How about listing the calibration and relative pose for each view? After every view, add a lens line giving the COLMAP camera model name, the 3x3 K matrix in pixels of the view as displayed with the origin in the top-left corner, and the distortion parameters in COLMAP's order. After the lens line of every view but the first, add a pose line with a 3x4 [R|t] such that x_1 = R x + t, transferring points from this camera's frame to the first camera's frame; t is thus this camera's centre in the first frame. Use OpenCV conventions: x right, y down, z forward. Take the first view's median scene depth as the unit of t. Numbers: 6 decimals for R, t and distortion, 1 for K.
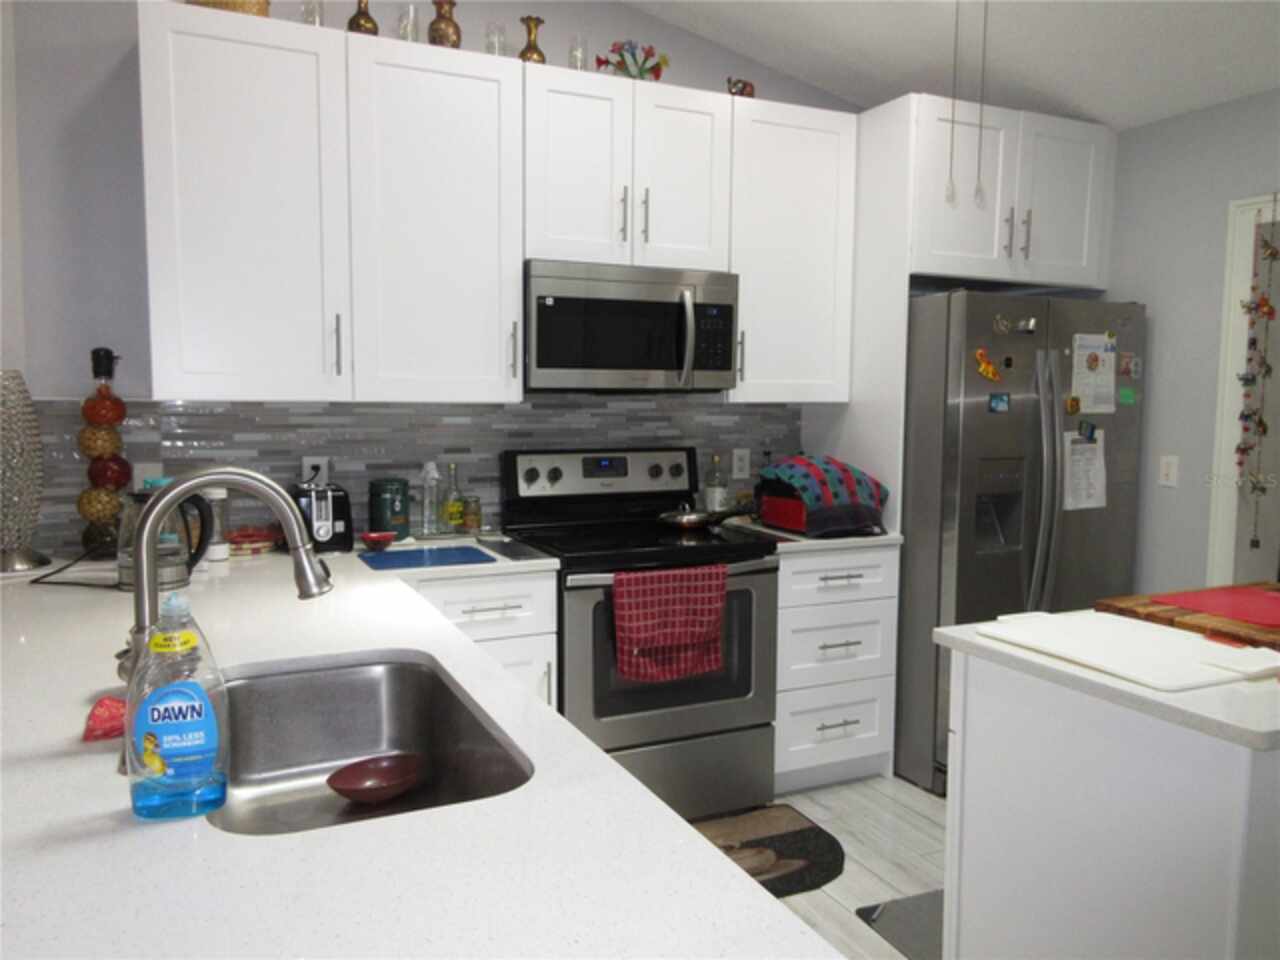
lens RADIAL K [[956.1, 0, 638.6], [0, 956.1, 486.2], [0, 0, 1]] dist [0.015142, -0.000210]
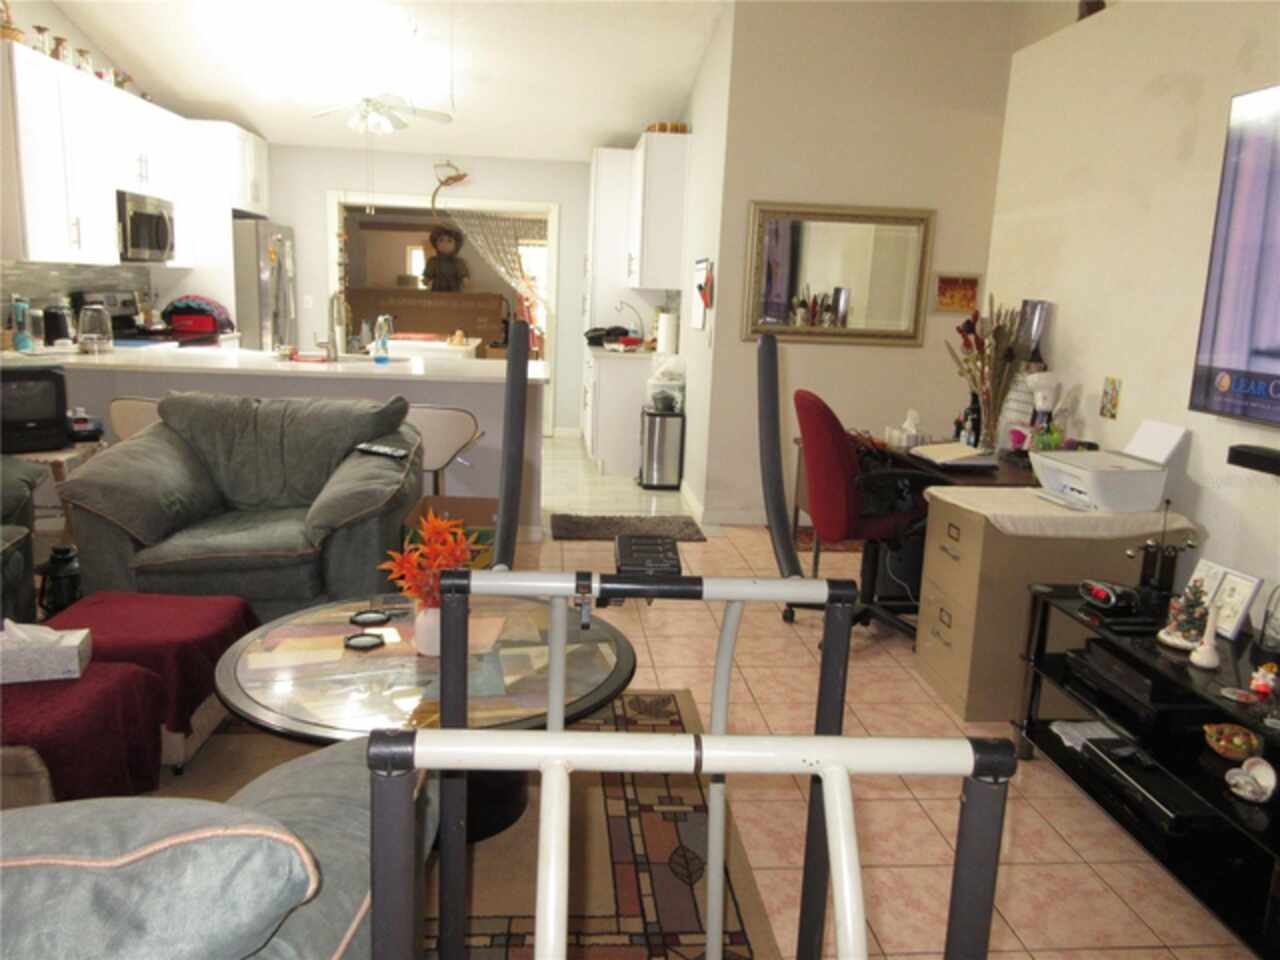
lens RADIAL K [[956.1, 0, 631.6], [0, 956.1, 481.9], [0, 0, 1]] dist [0.015142, -0.000210]
pose [[0.349536, -0.179617, 0.919545, -1.606545], [0.051203, 0.983647, 0.172675, 0.060593], [-0.935523, -0.013272, 0.353017, -0.653049]]
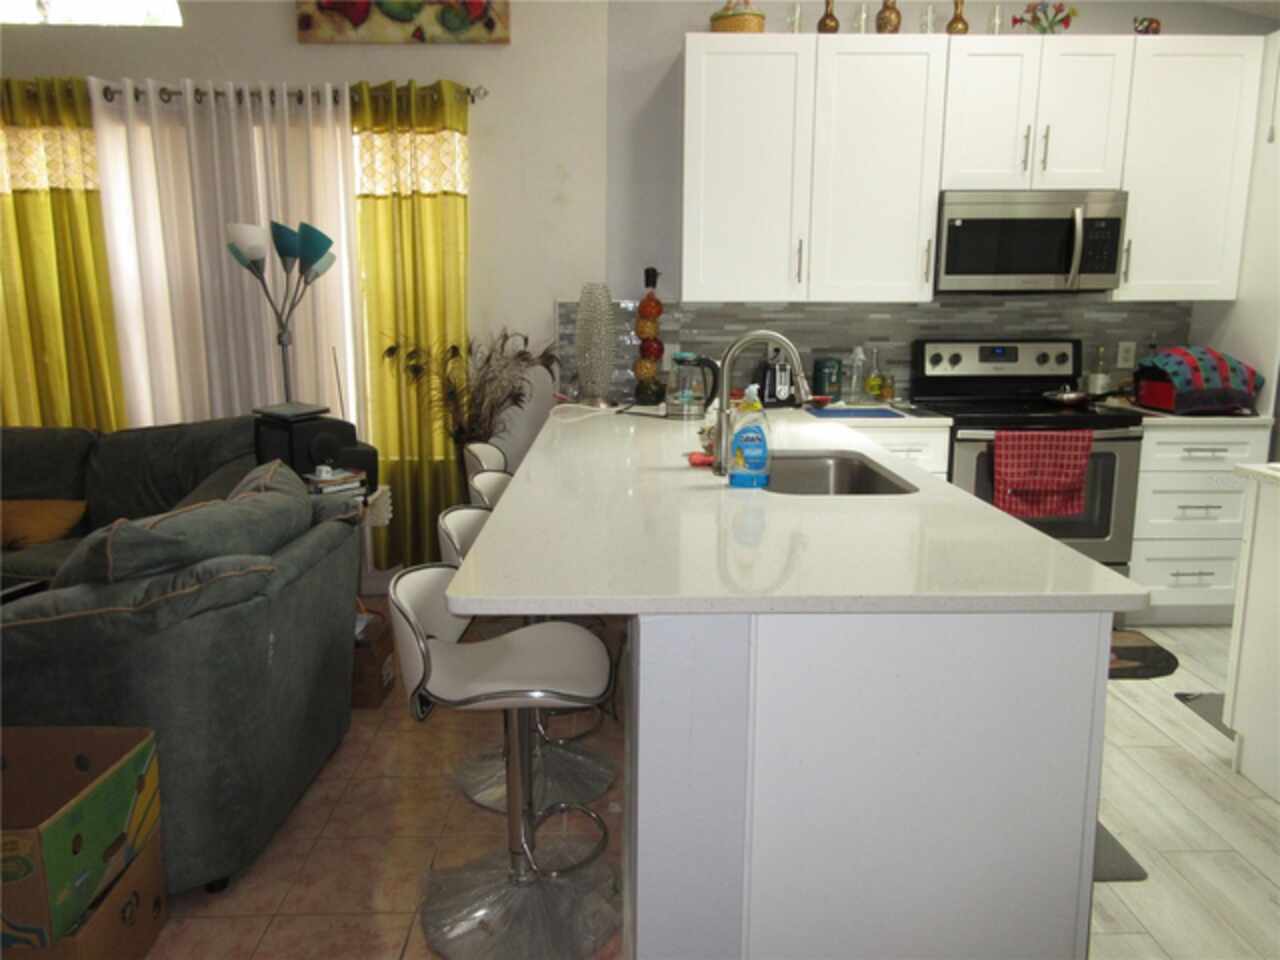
lens RADIAL K [[956.1, 0, 636.0], [0, 956.1, 468.7], [0, 0, 1]] dist [0.015142, -0.000210]
pose [[0.911844, 0.064866, -0.405379, 0.055694], [-0.032387, 0.995727, 0.086479, 0.039716], [0.409257, -0.065726, 0.910049, -0.375932]]
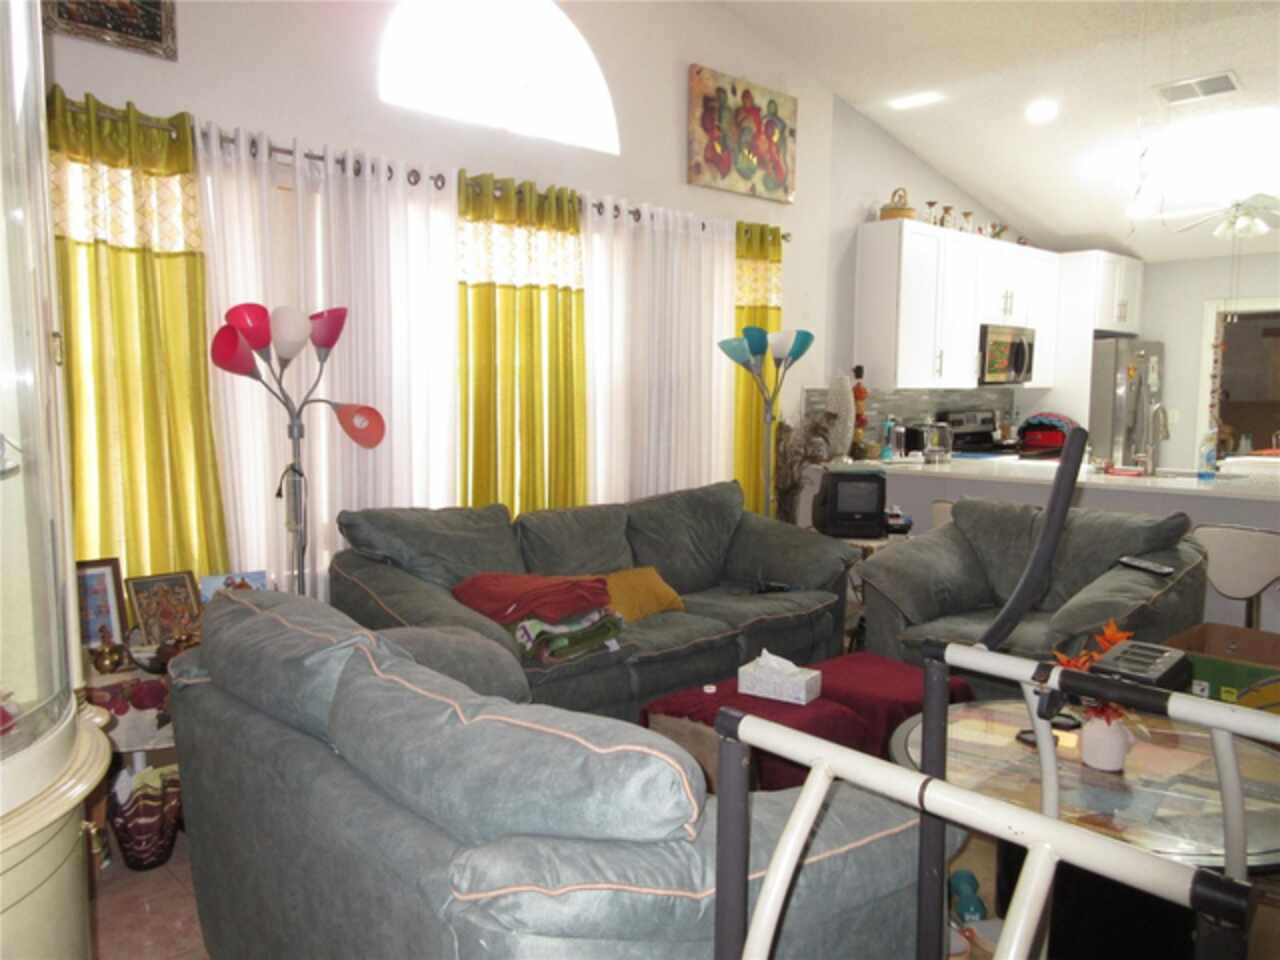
lens RADIAL K [[956.1, 0, 650.9], [0, 956.1, 485.1], [0, 0, 1]] dist [0.015142, -0.000210]
pose [[0.946091, -0.041047, 0.321290, -1.542223], [0.038828, 0.999157, 0.013314, 0.077363], [-0.321566, -0.000121, 0.946887, -0.851779]]
